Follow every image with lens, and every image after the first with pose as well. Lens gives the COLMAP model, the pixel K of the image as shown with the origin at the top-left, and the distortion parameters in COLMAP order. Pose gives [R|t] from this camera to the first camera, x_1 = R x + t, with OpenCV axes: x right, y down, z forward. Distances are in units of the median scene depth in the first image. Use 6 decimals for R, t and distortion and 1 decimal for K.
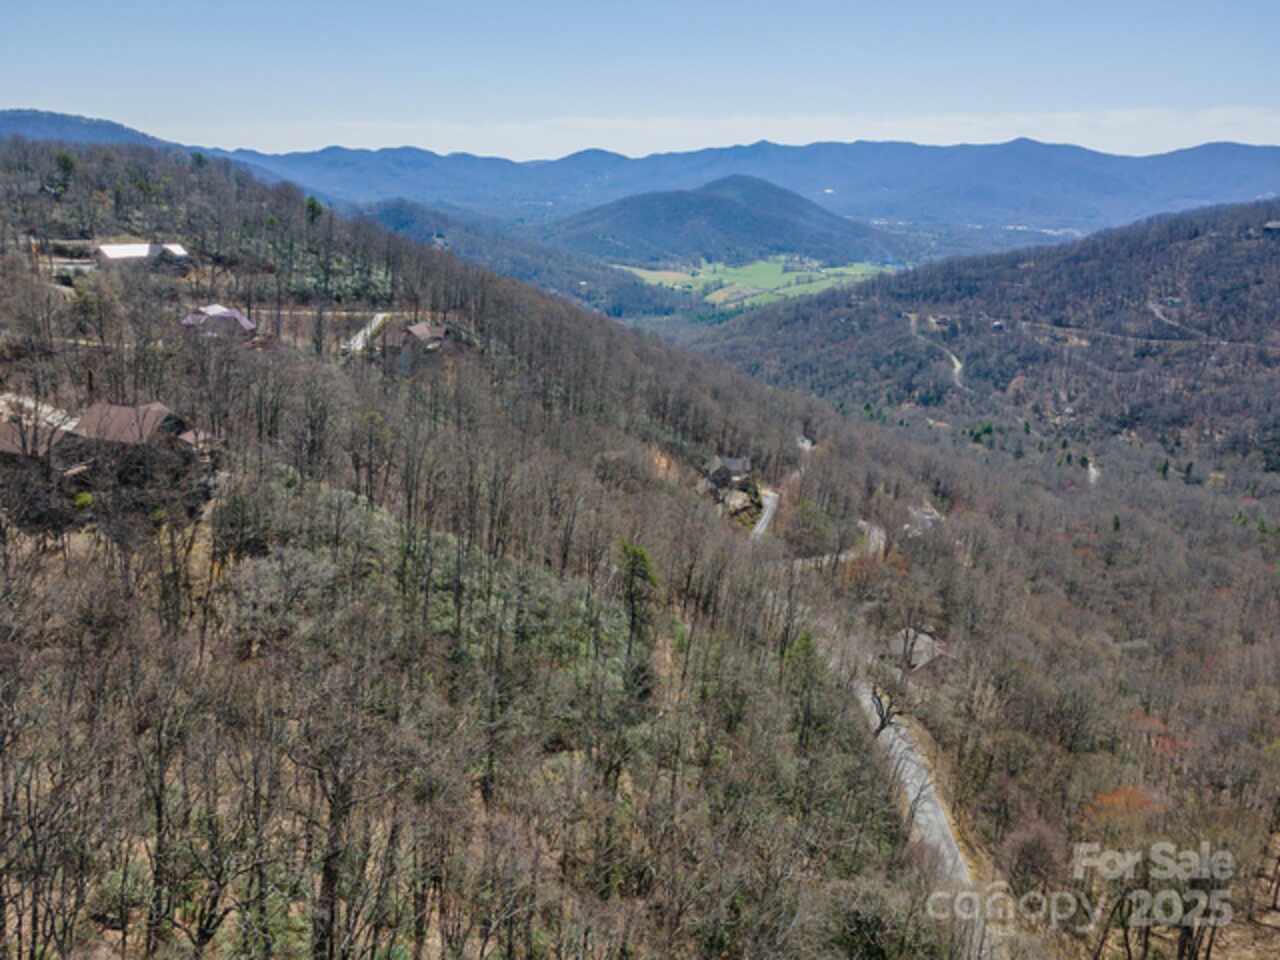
lens RADIAL K [[939.0, 0, 639.1], [0, 939.0, 476.6], [0, 0, 1]] dist [0.034411, 0.019933]
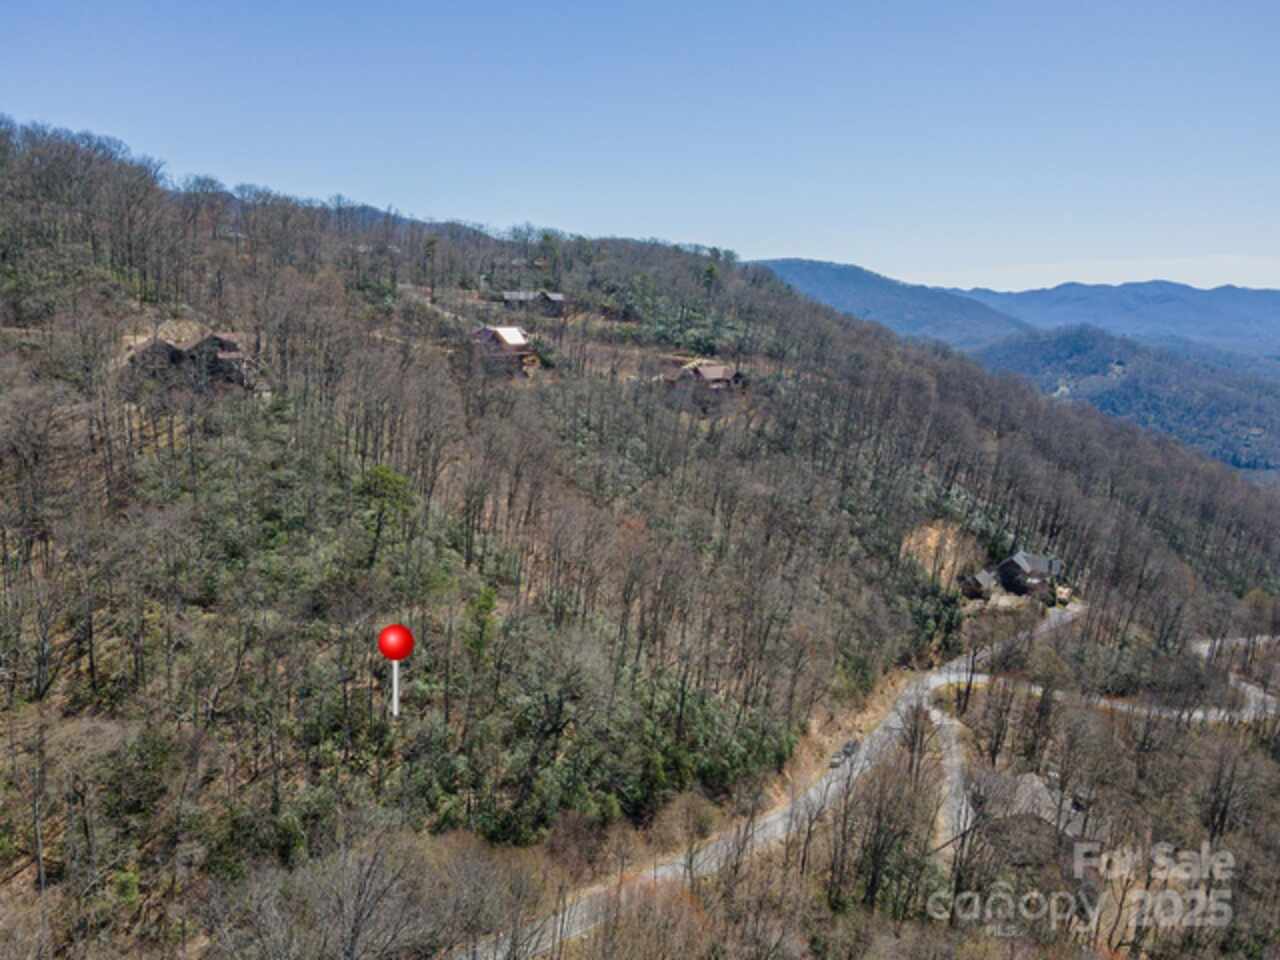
lens RADIAL K [[939.0, 0, 633.8], [0, 939.0, 477.5], [0, 0, 1]] dist [0.034411, 0.019933]
pose [[0.723455, 0.120562, -0.679763, 0.086043], [-0.216992, 0.974442, -0.058113, 0.007516], [0.655384, 0.189546, 0.731126, 0.043312]]
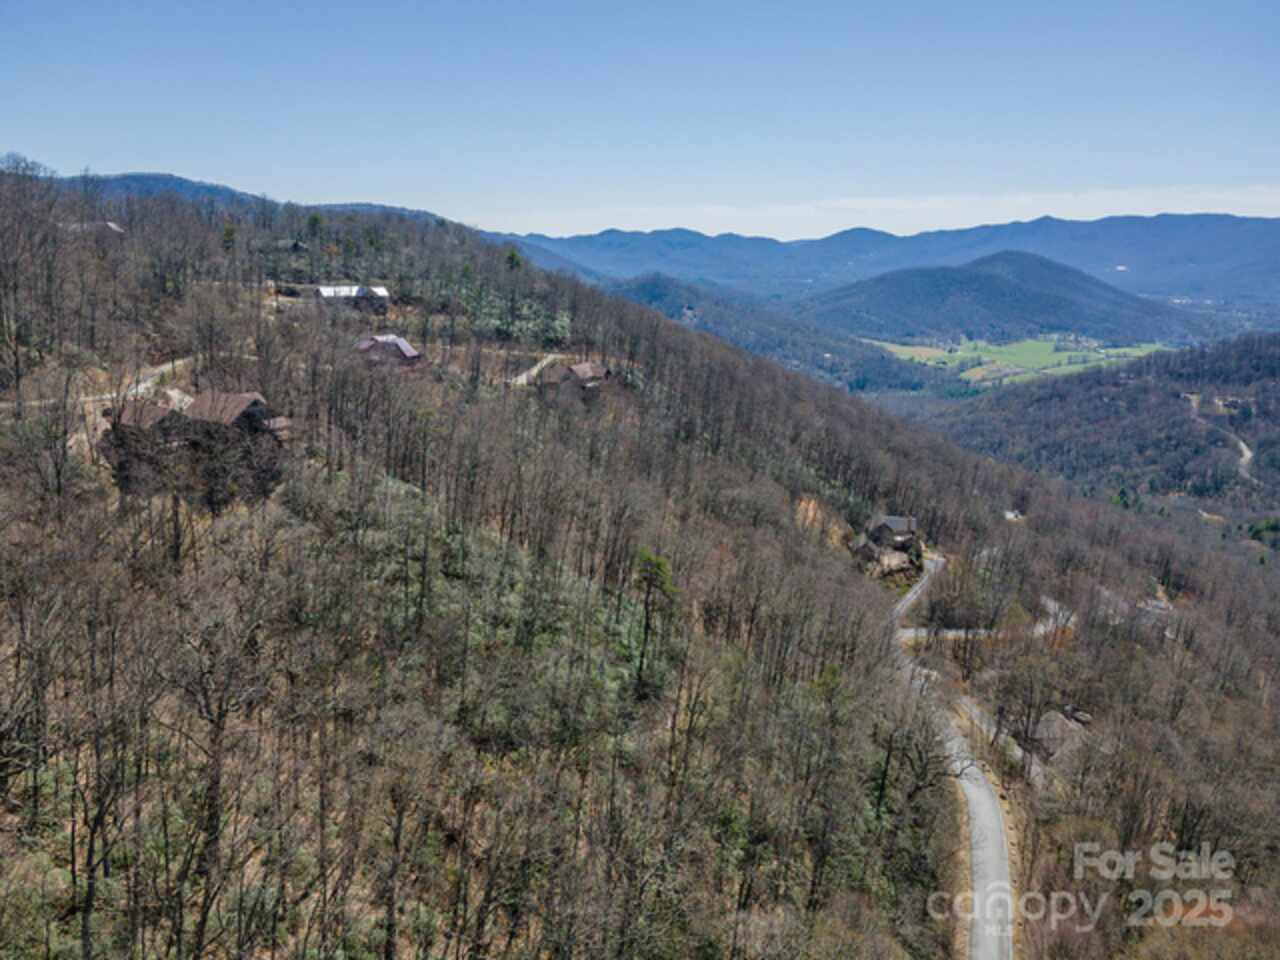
lens RADIAL K [[939.0, 0, 639.0], [0, 939.0, 478.2], [0, 0, 1]] dist [0.034411, 0.019933]
pose [[0.961697, 0.059839, -0.267503, 0.023084], [-0.080734, 0.994427, -0.067801, 0.006094], [0.261956, 0.086801, 0.961169, 0.005715]]
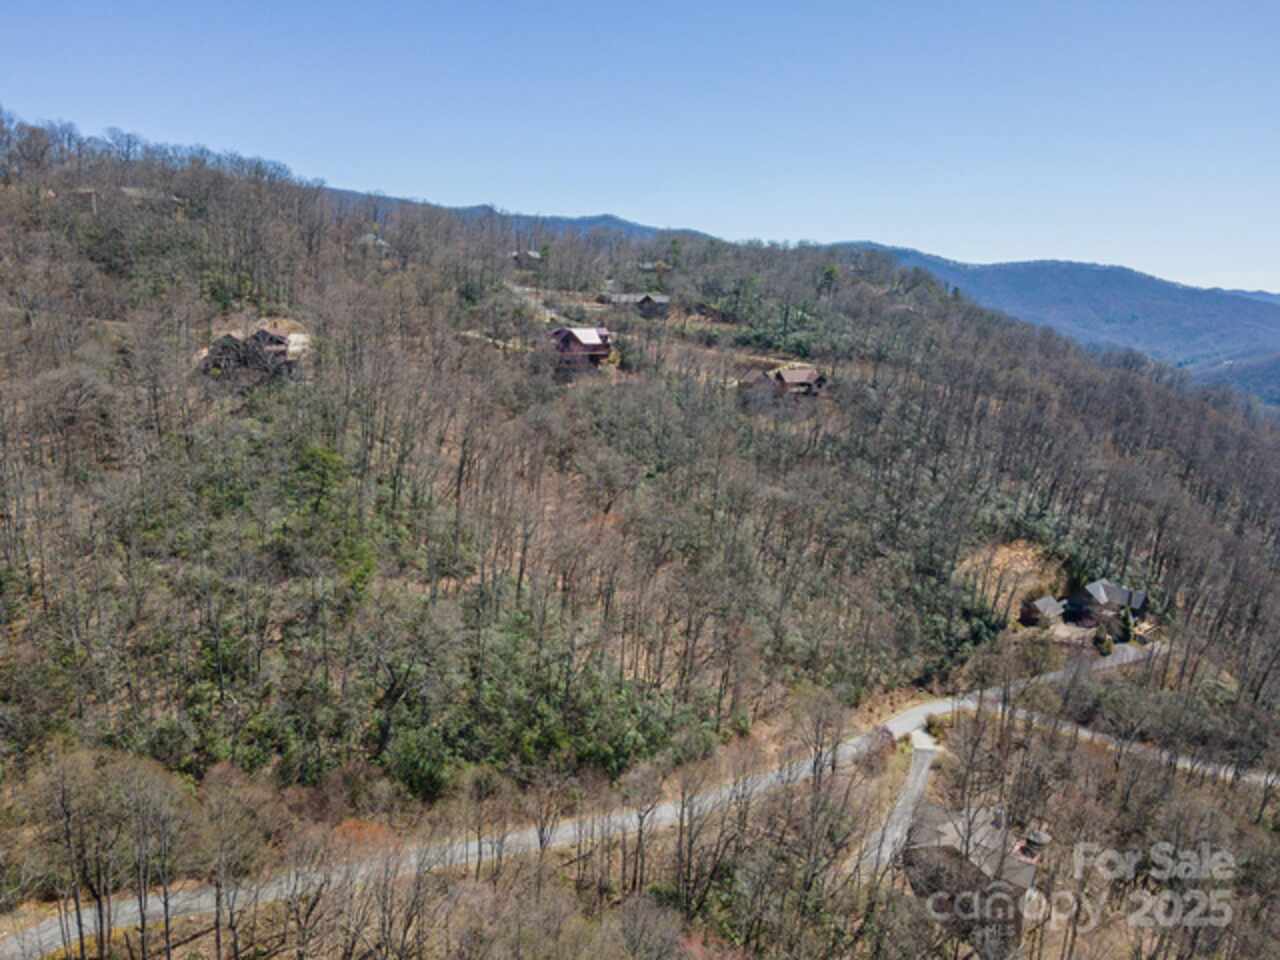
lens RADIAL K [[939.0, 0, 634.4], [0, 939.0, 485.1], [0, 0, 1]] dist [0.034411, 0.019933]
pose [[0.520012, 0.155080, -0.839963, 0.111937], [-0.274695, 0.961502, 0.007459, -0.000183], [0.808783, 0.226855, 0.542592, 0.068994]]
